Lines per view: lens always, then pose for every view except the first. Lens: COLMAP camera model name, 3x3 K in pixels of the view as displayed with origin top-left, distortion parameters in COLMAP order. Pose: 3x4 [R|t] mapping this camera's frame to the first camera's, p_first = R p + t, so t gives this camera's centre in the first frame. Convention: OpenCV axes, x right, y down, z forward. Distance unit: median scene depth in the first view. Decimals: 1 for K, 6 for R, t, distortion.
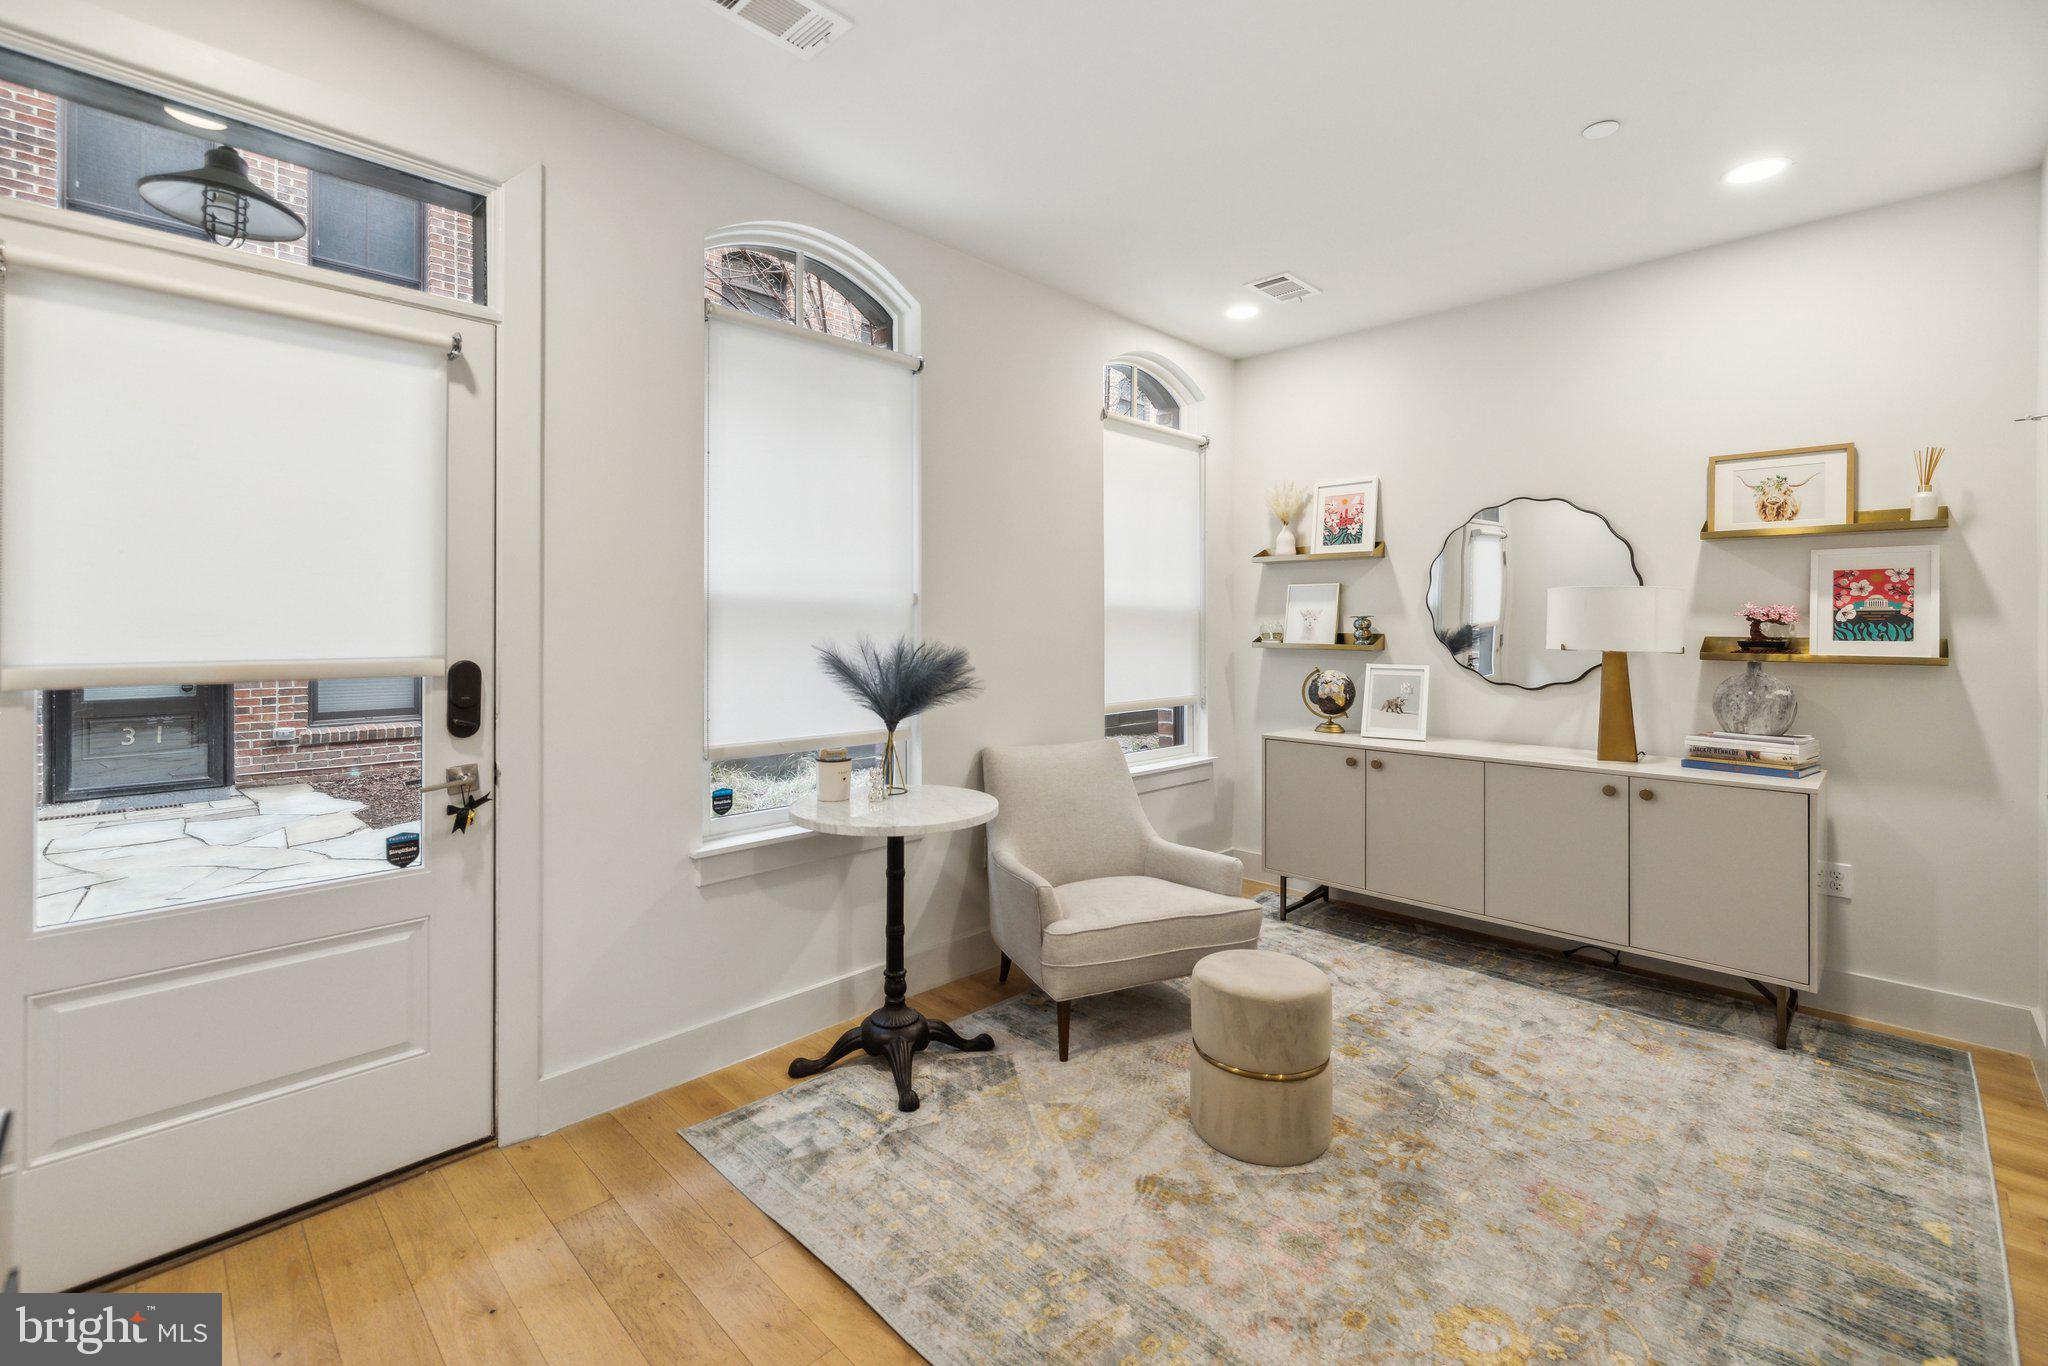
lens RADIAL K [[889.3, 0, 1034.4], [0, 889.3, 630.9], [0, 0, 1]] dist [0.004466, 0.000083]
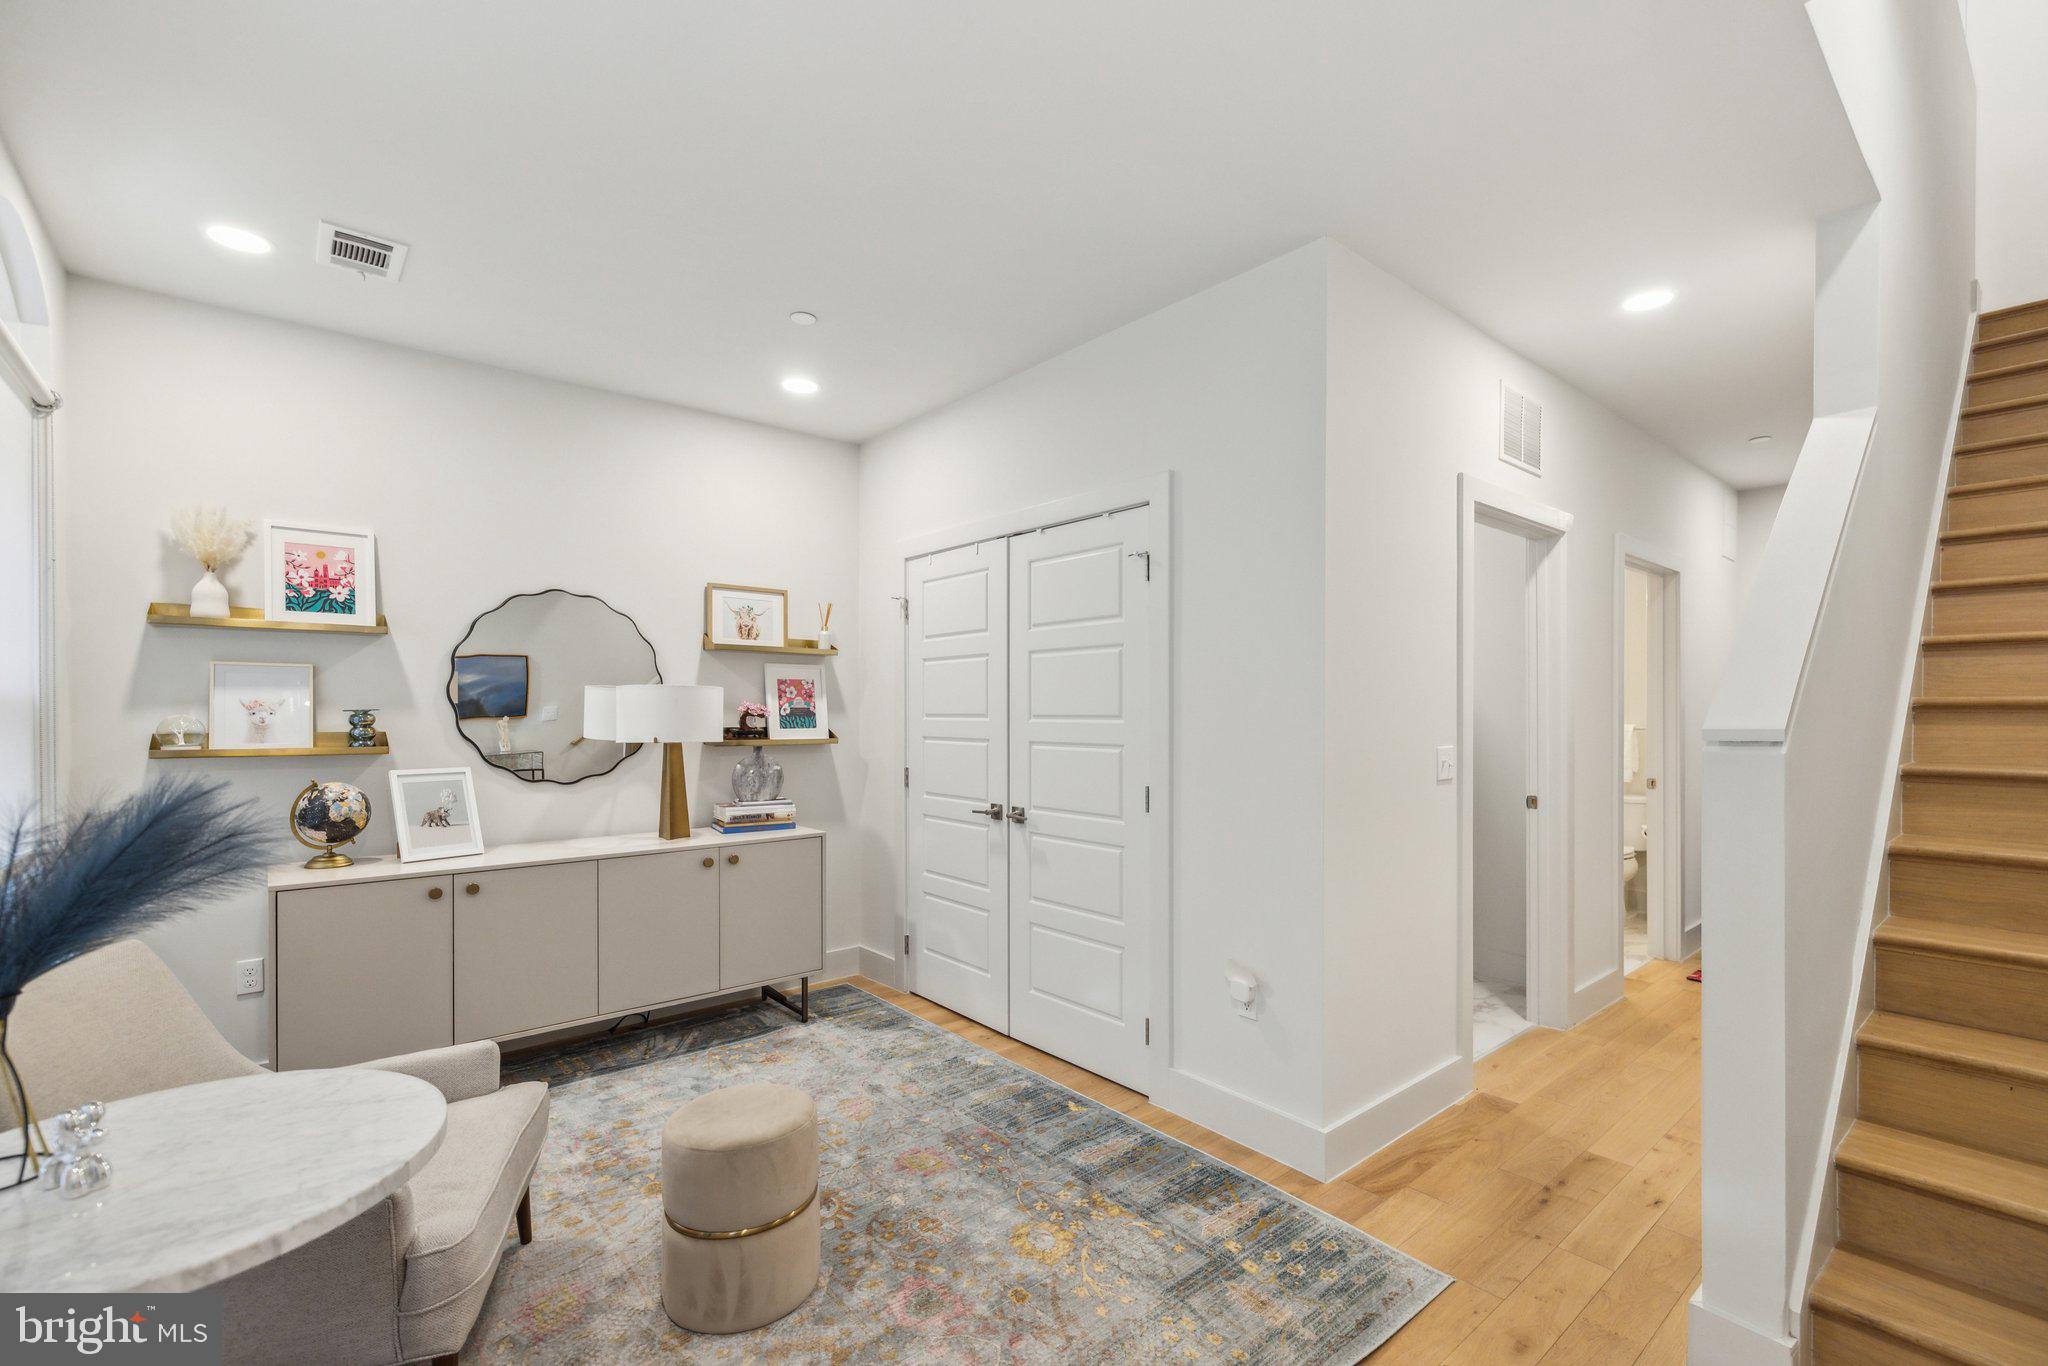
lens RADIAL K [[889.3, 0, 1022.6], [0, 889.3, 719.2], [0, 0, 1]] dist [0.004466, 0.000083]
pose [[0.096532, -0.011678, 0.995261, -0.457825], [0.006182, 0.999919, 0.011133, -0.017322], [-0.995311, 0.005078, 0.096596, 0.471676]]
